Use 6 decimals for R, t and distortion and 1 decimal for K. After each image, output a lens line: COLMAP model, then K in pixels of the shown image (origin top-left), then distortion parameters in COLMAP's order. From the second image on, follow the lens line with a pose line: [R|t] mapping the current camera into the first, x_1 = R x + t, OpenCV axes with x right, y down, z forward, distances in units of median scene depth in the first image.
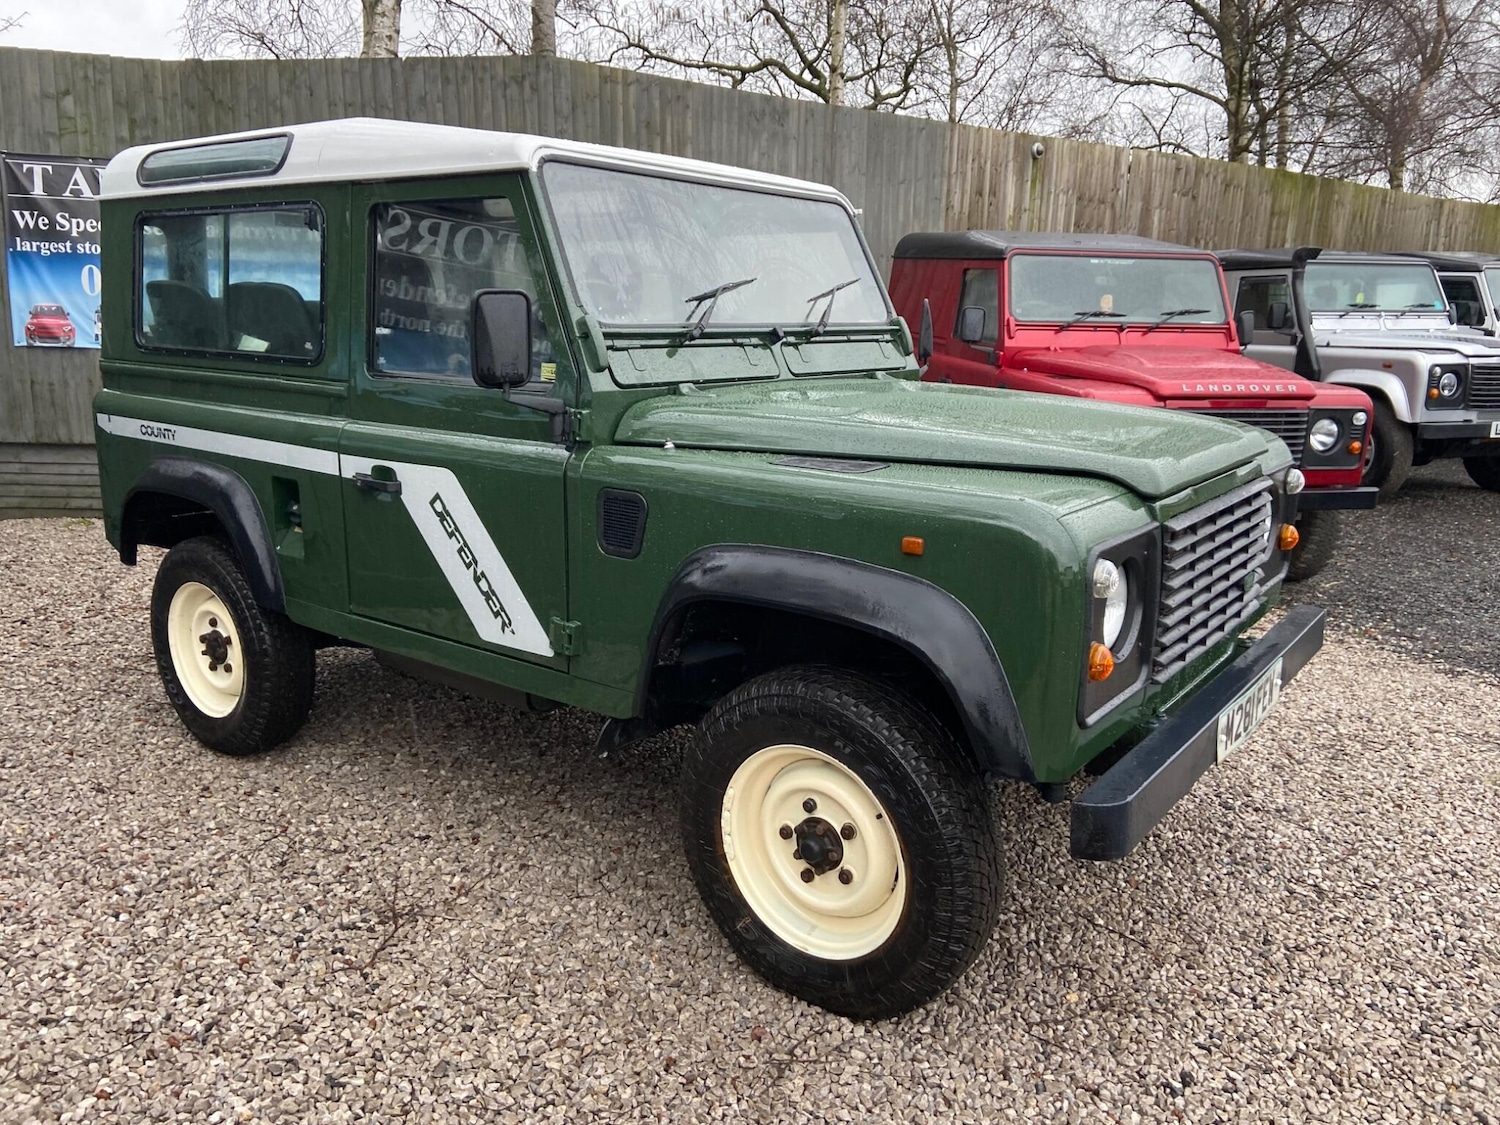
lens RADIAL K [[1145.1, 0, 758.1], [0, 1145.1, 543.9], [0, 0, 1]] dist [0.130617, -0.170404]
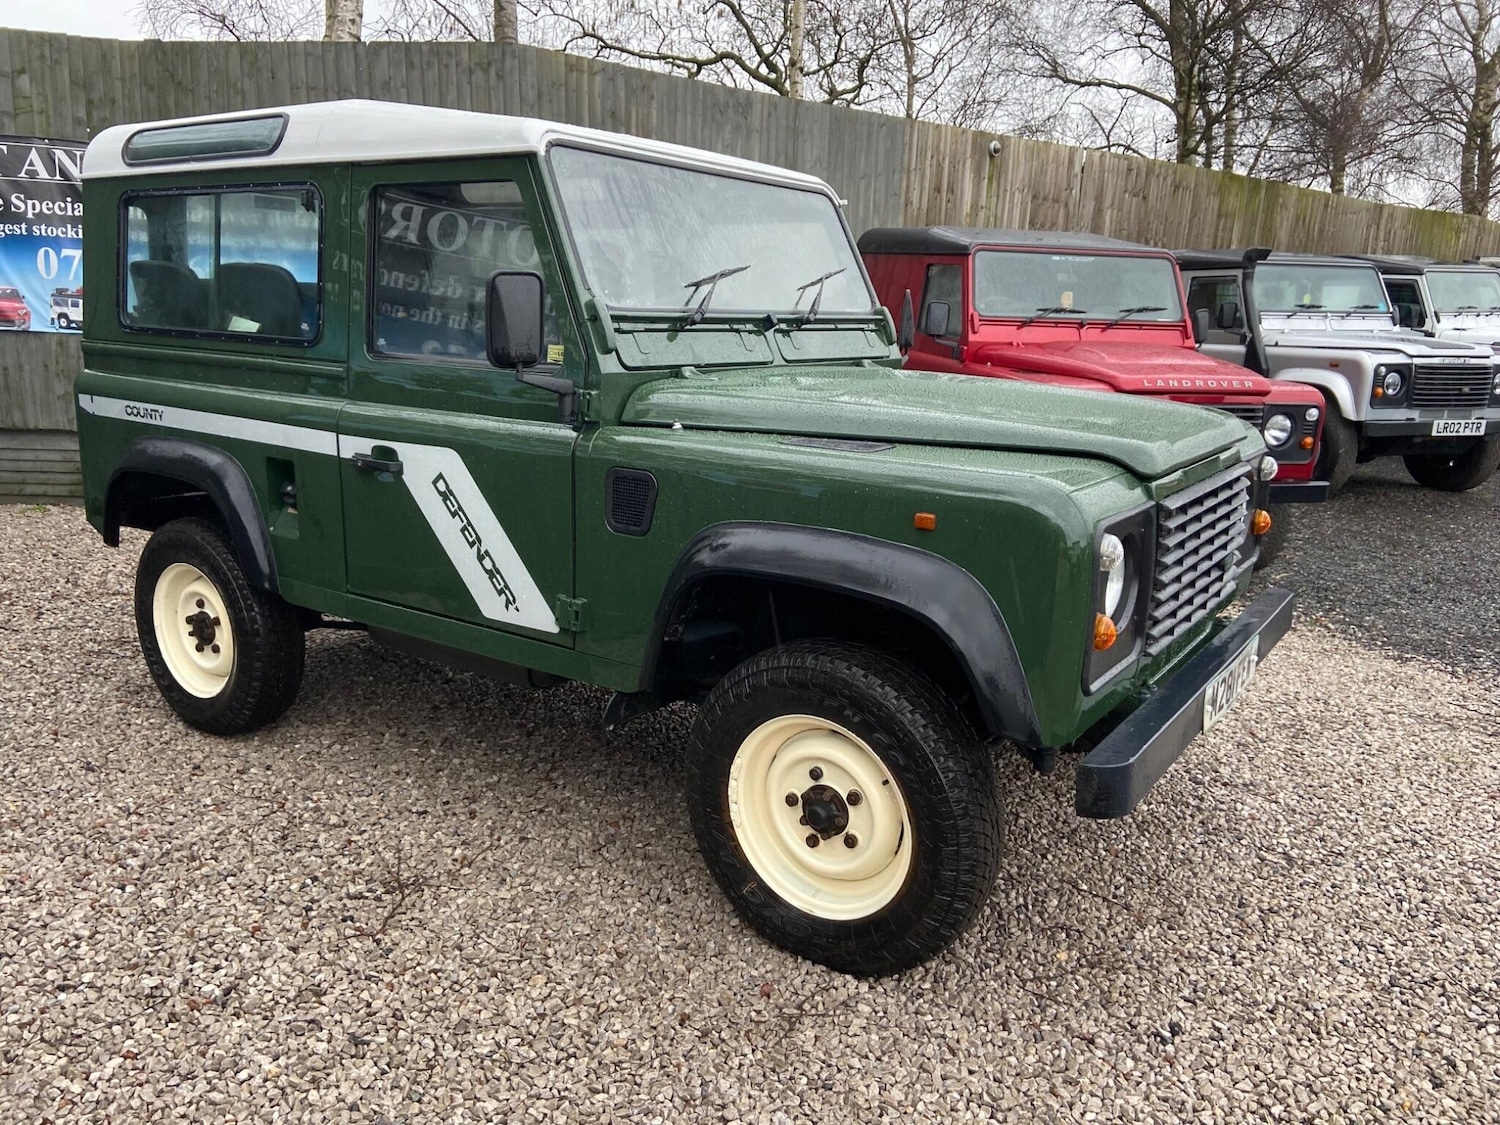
lens RADIAL K [[1147.7, 0, 742.4], [0, 1147.7, 557.9], [0, 0, 1]] dist [0.130037, -0.169685]
pose [[0.999296, 0.004628, 0.037220, -0.050625], [-0.005134, 0.999896, 0.013511, 0.015871], [-0.037153, -0.013692, 0.999216, -0.027814]]
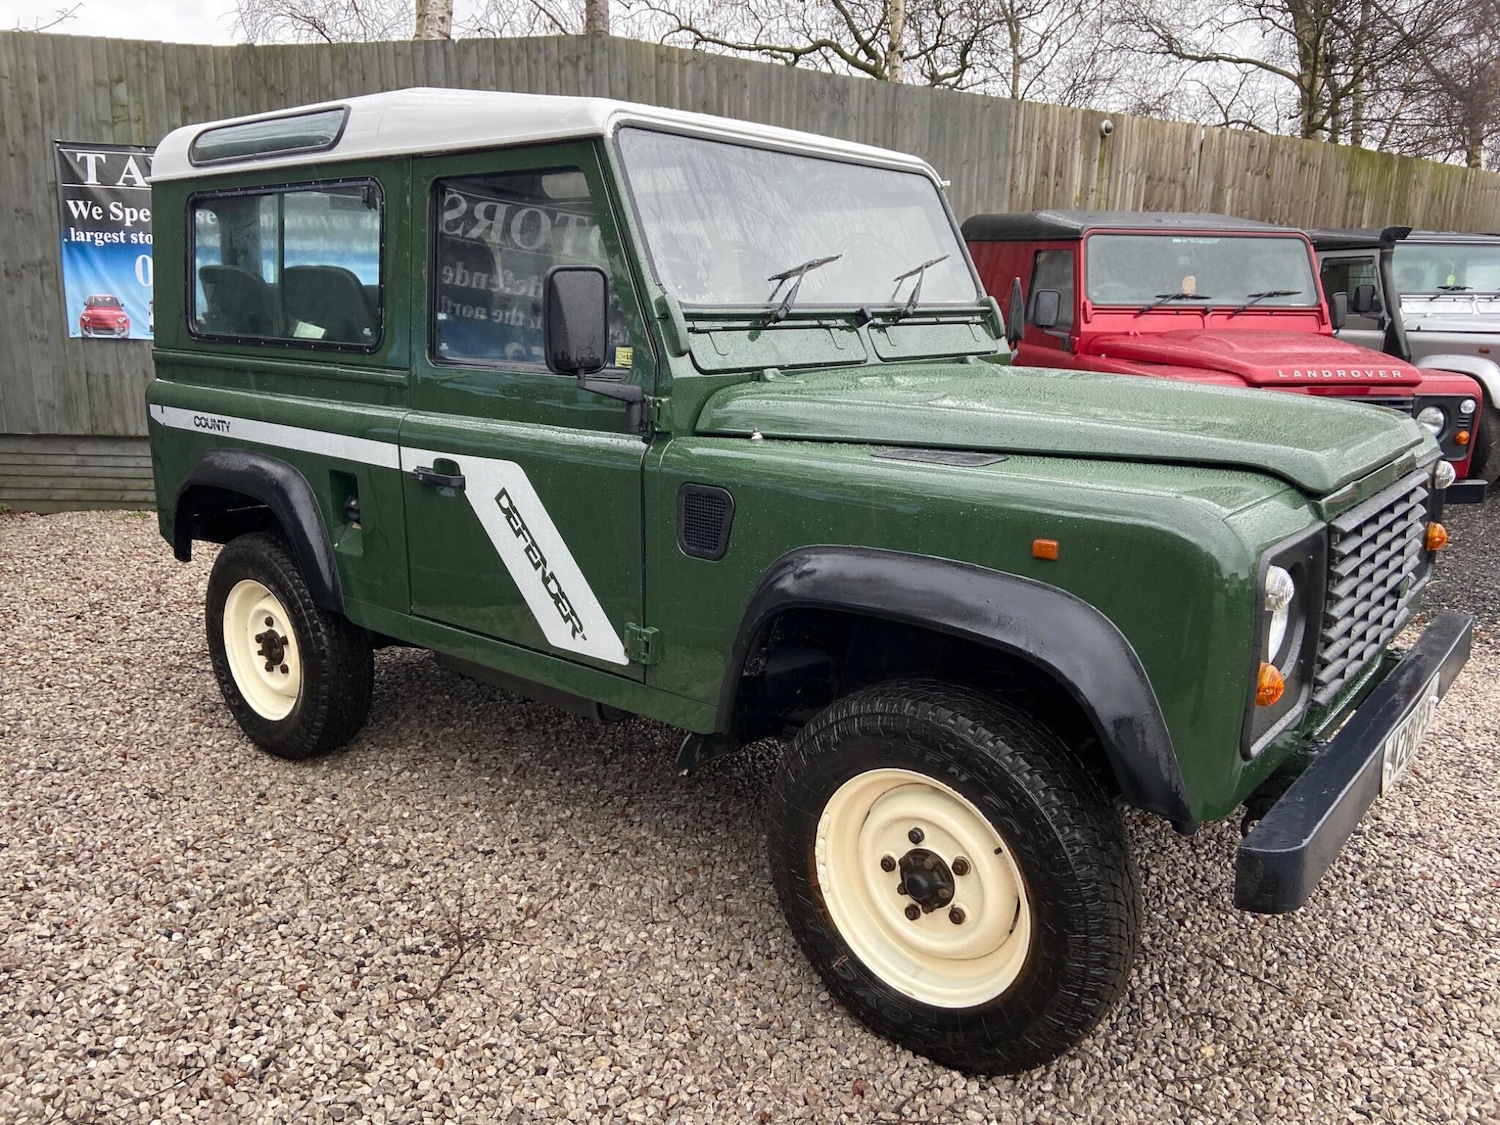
lens RADIAL K [[1143.4, 0, 749.0], [0, 1143.4, 550.3], [0, 0, 1]] dist [0.129356, -0.167525]
pose [[0.999050, 0.002791, -0.043478, -0.038942], [-0.002232, 0.999914, 0.012911, -0.006167], [0.043511, -0.012802, 0.998971, 0.079163]]
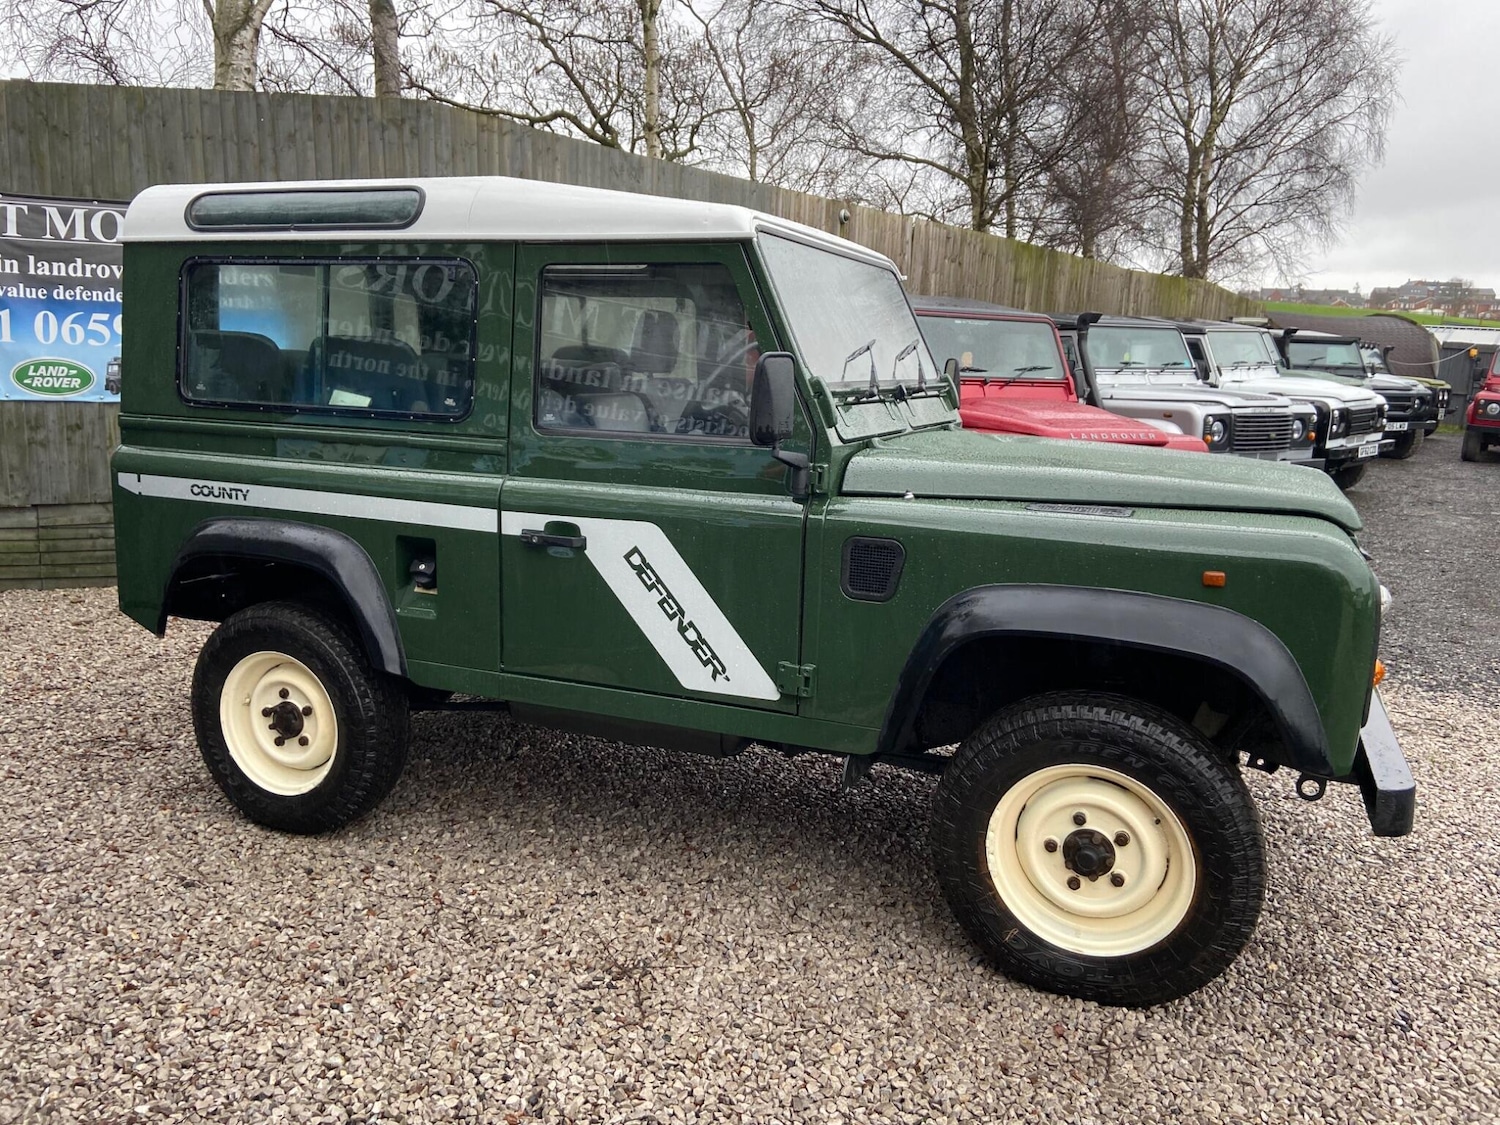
lens RADIAL K [[1148.4, 0, 747.9], [0, 1148.4, 543.2], [0, 0, 1]] dist [0.128499, -0.167632]
pose [[0.966570, -0.029122, 0.254745, -0.445814], [0.038981, 0.998670, -0.033741, -0.009126], [-0.253424, 0.042543, 0.966419, -0.006631]]
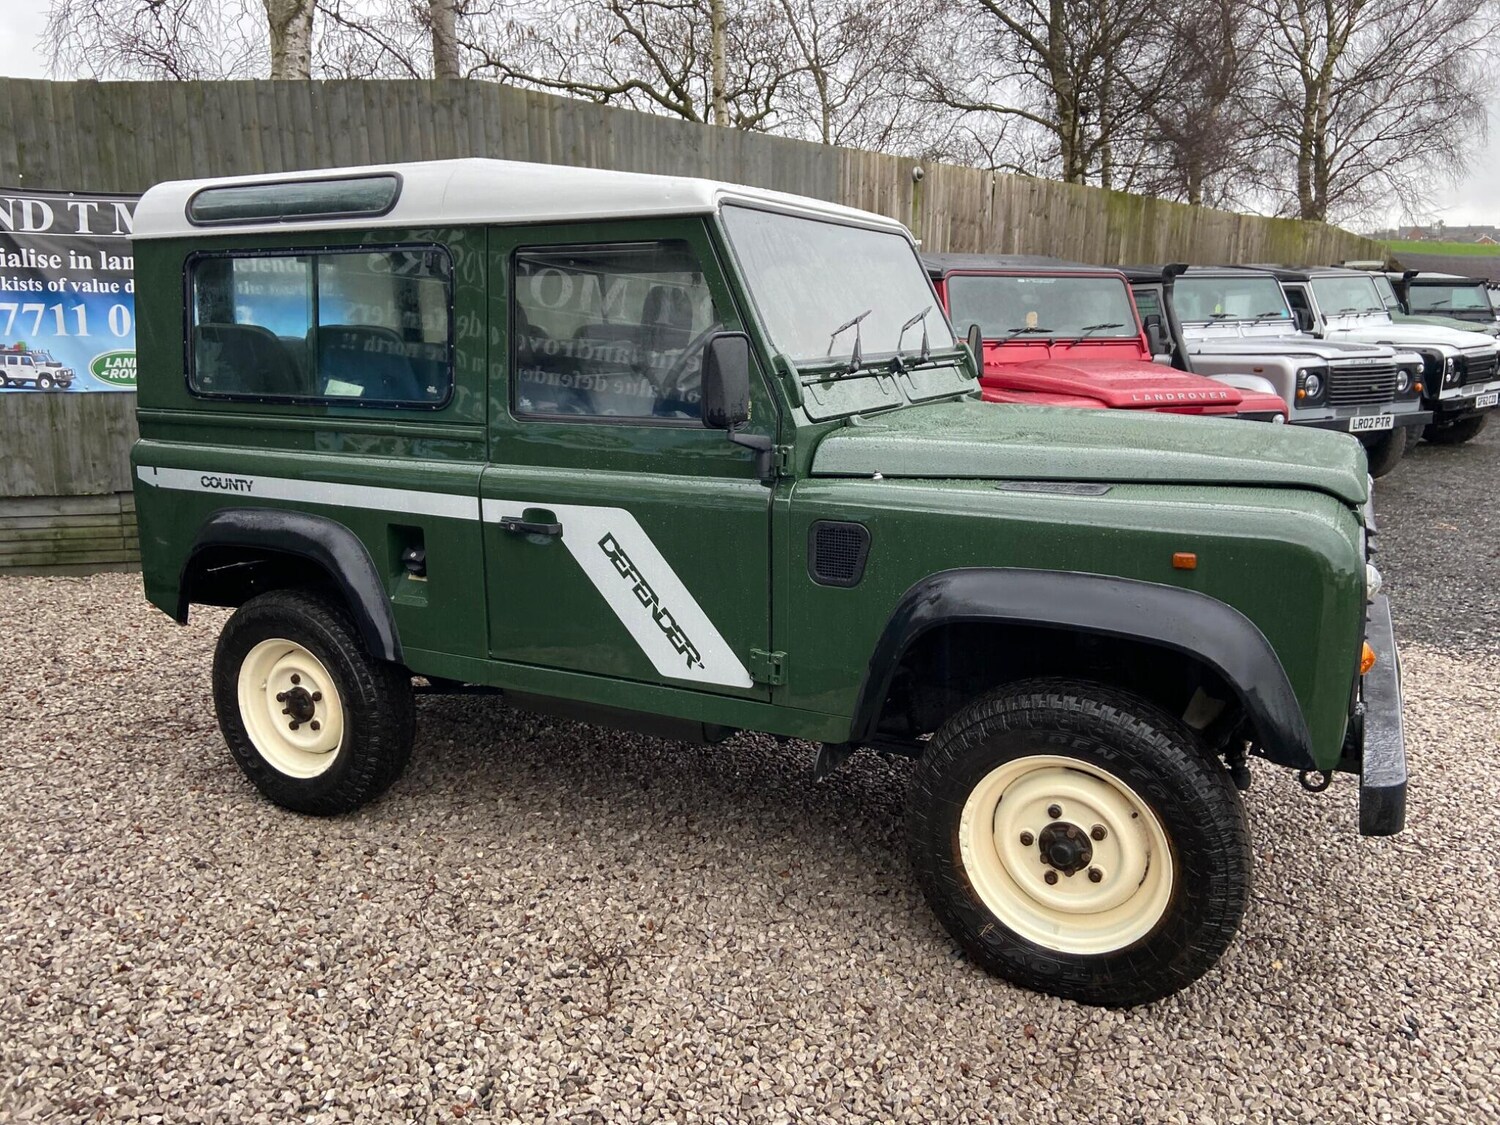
lens RADIAL K [[1146.2, 0, 755.6], [0, 1146.2, 545.3], [0, 0, 1]] dist [0.127403, -0.164006]
pose [[0.985137, -0.053375, 0.163267, -0.319351], [0.055060, 0.998466, -0.005814, -0.020834], [-0.162706, 0.014717, 0.986565, -0.006565]]
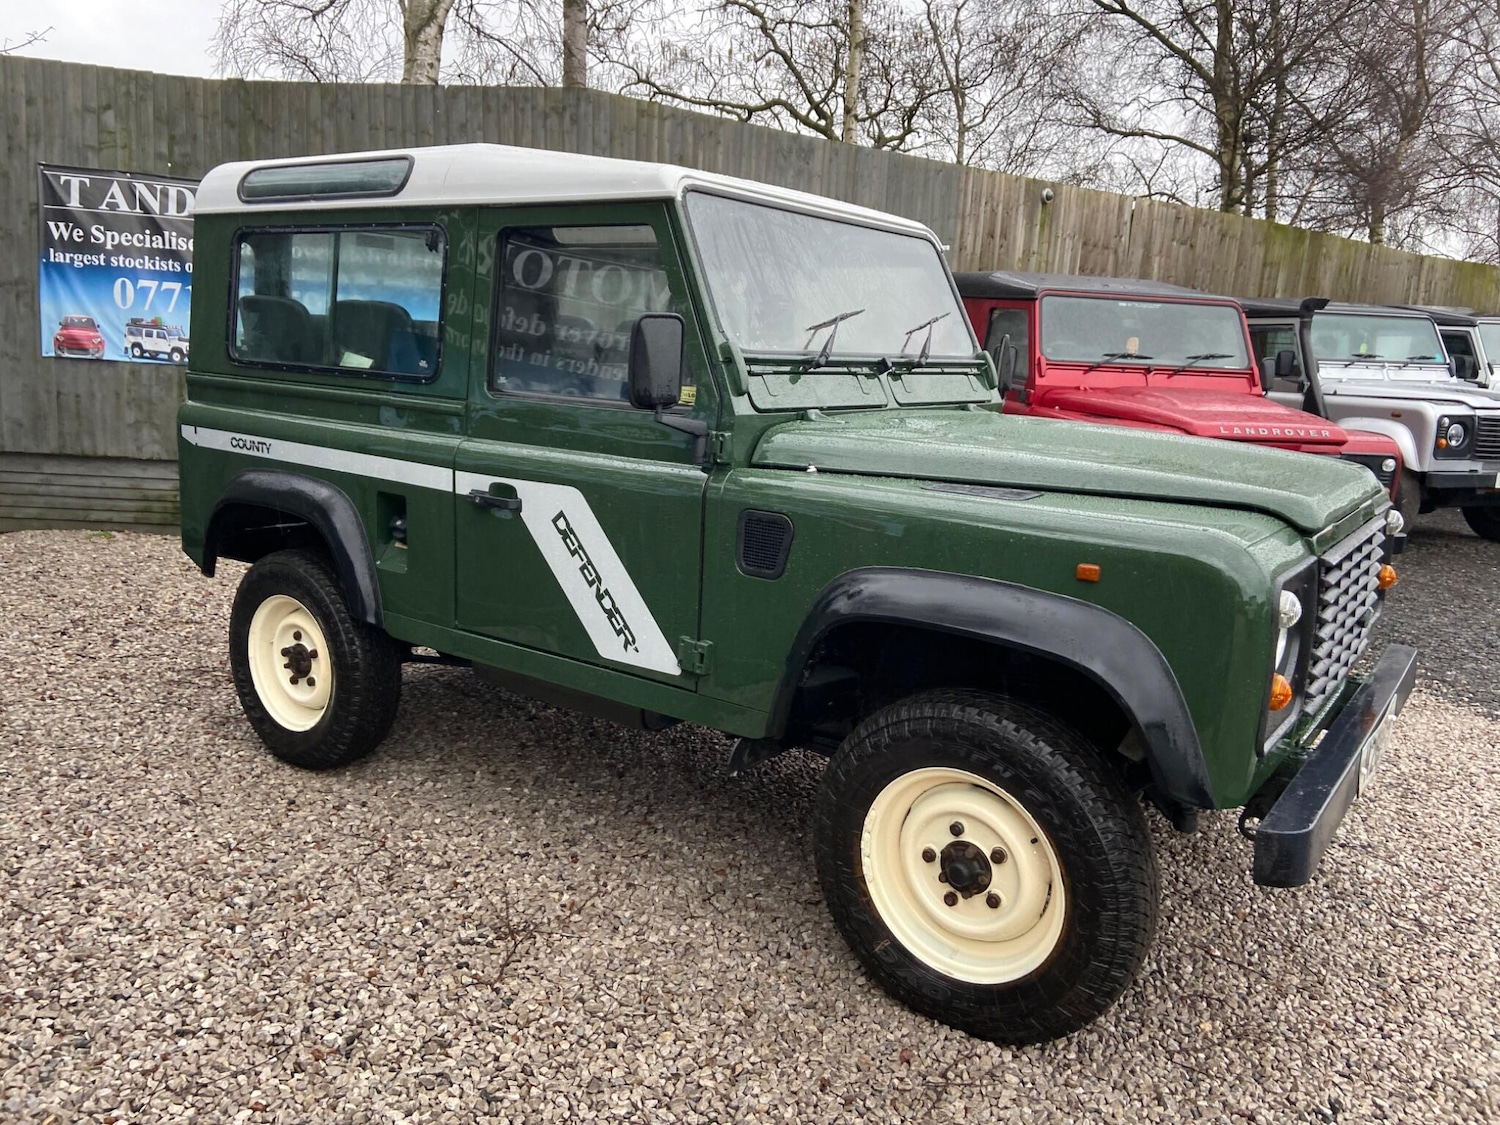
lens RADIAL K [[1147.5, 0, 745.7], [0, 1147.5, 537.6], [0, 0, 1]] dist [0.127682, -0.166618]
pose [[0.999389, 0.025707, 0.023663, -0.140832], [-0.024898, 0.999116, -0.033886, 0.009775], [-0.024514, 0.033276, 0.999146, -0.013984]]
